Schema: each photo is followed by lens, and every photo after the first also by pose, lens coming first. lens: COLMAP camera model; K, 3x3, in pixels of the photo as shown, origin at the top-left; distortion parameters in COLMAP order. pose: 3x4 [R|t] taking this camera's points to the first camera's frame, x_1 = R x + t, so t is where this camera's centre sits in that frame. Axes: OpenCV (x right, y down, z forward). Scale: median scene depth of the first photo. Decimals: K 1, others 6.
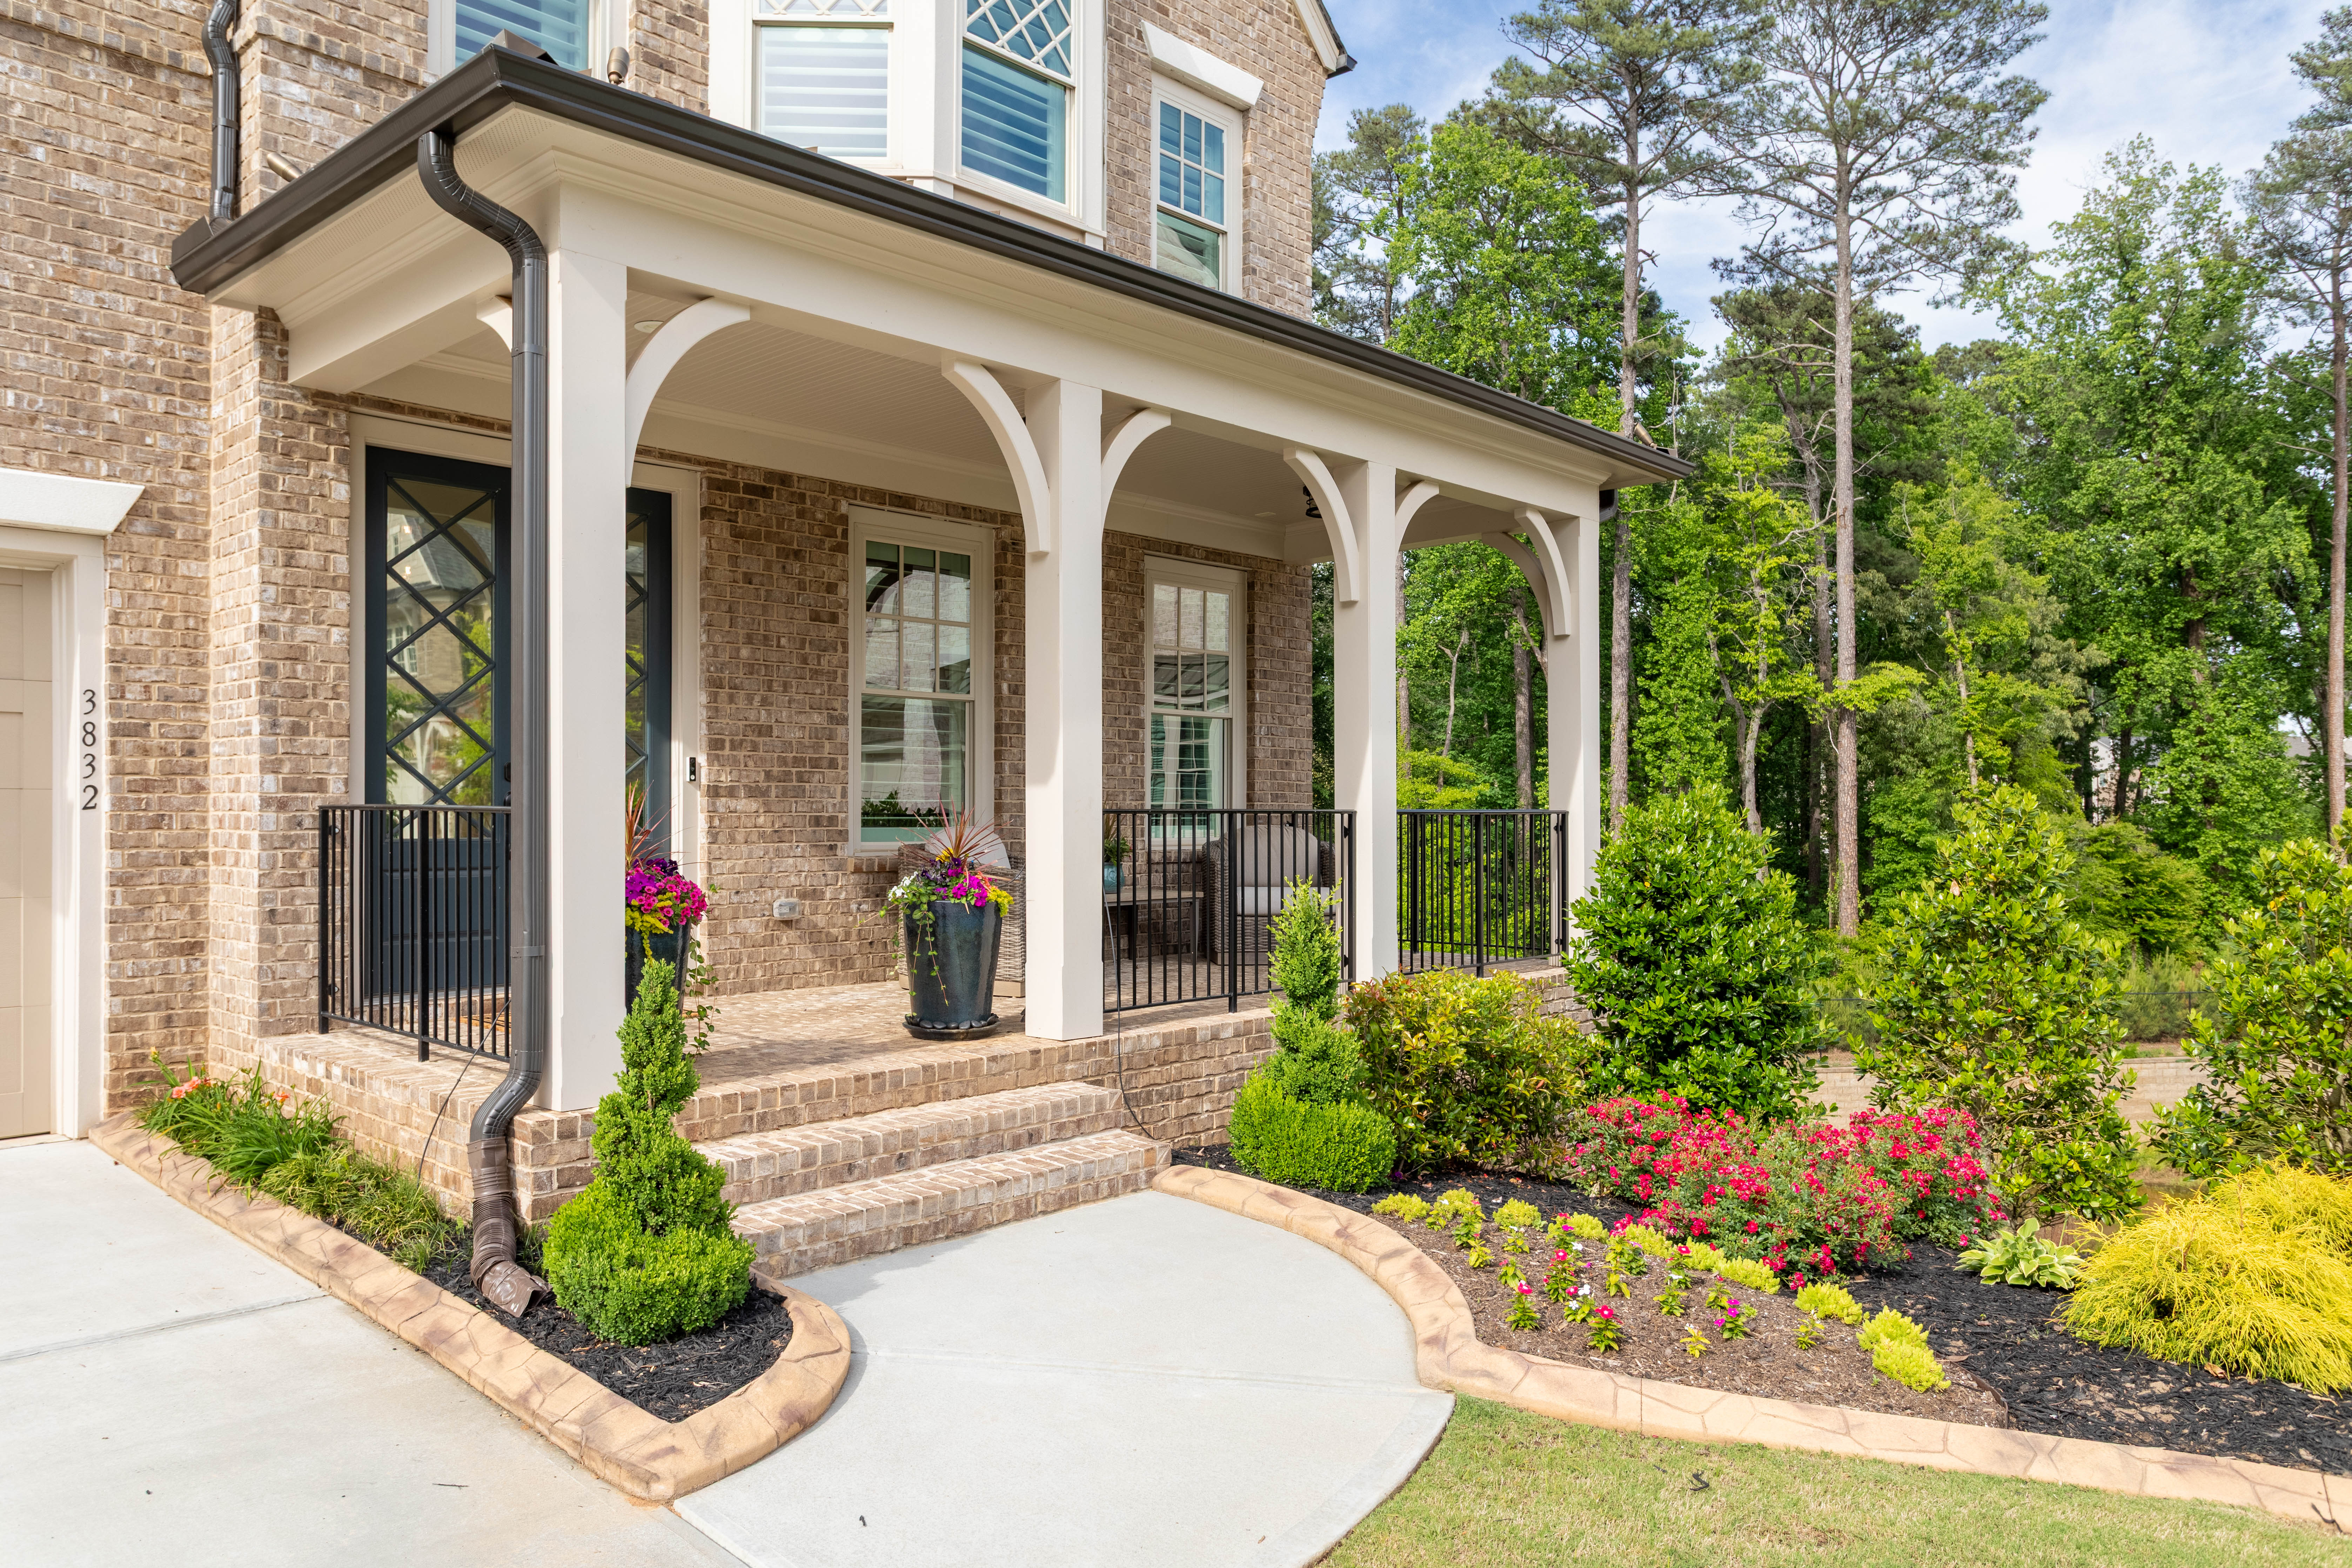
lens RADIAL K [[1714.8, 0, 1173.2], [0, 1714.8, 787.3], [0, 0, 1]] dist [0.002862, 0.001781]
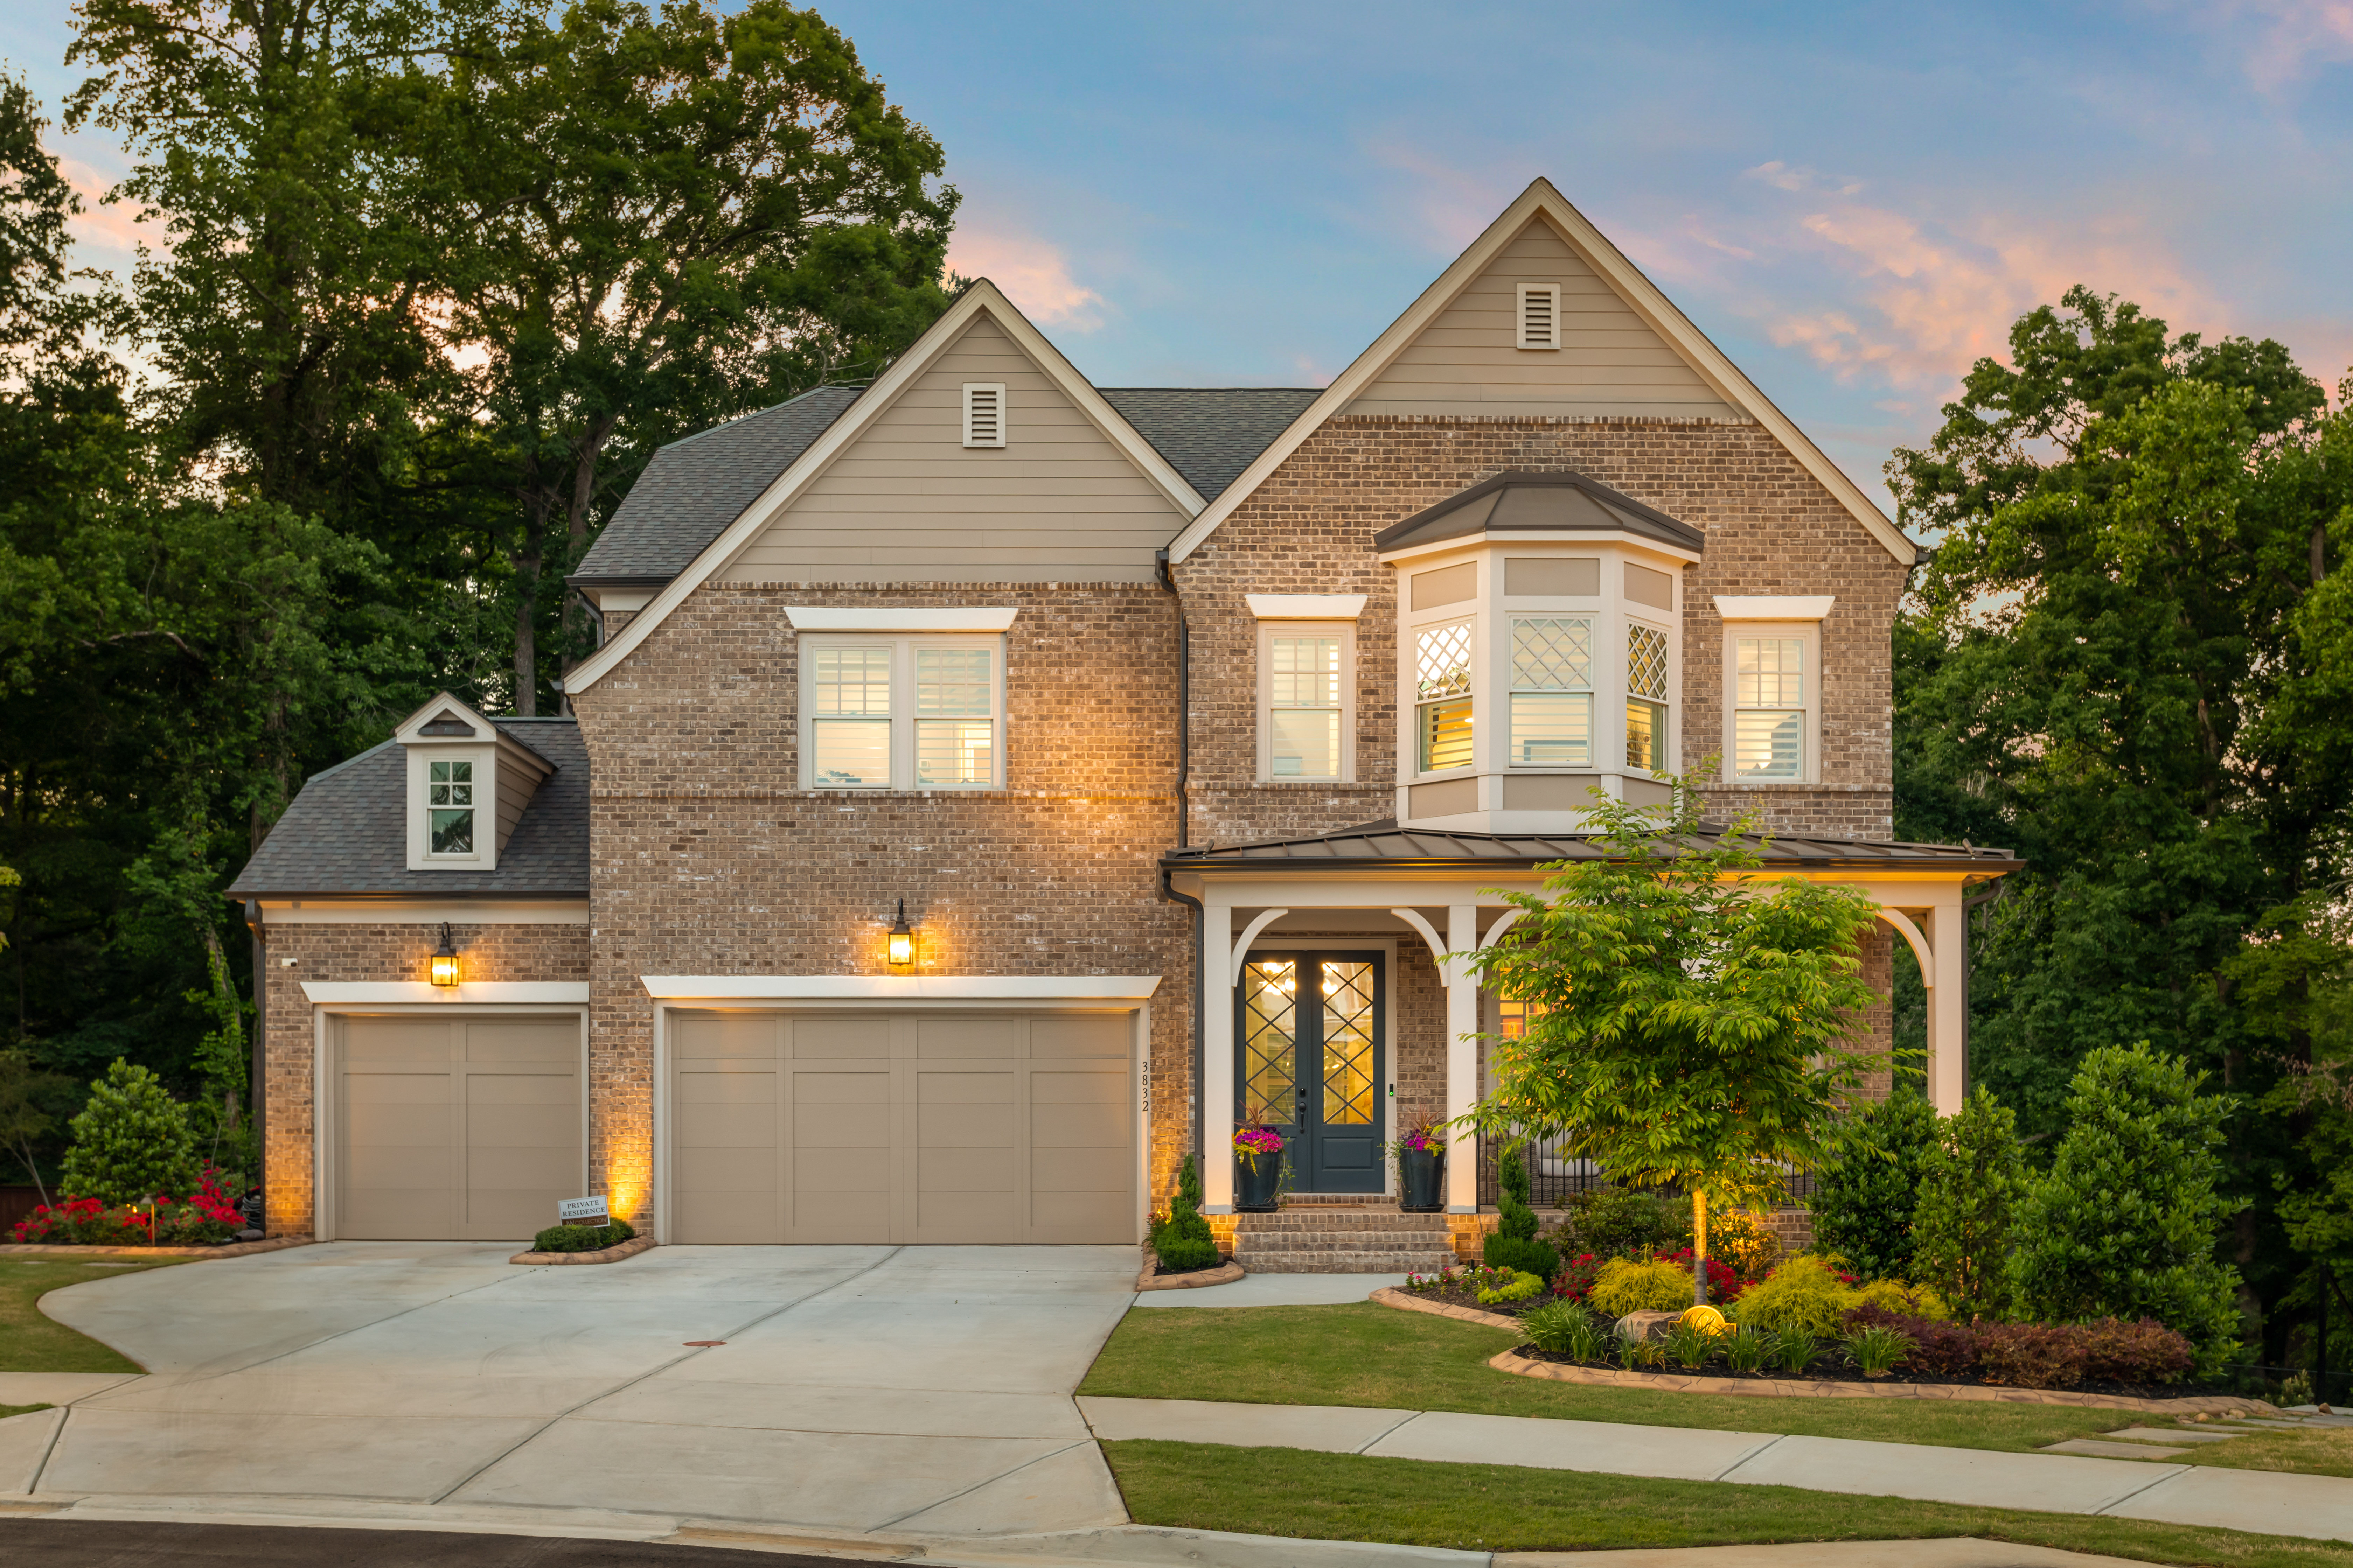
lens RADIAL K [[2322.9, 0, 1176.5], [0, 2322.9, 784.0], [0, 0, 1]] dist [0.003897, -0.004455]
pose [[0.673630, -0.098975, -0.732411, 1.263892], [0.020951, 0.993151, -0.114941, -0.047323], [0.738772, 0.062083, 0.671090, -0.822184]]
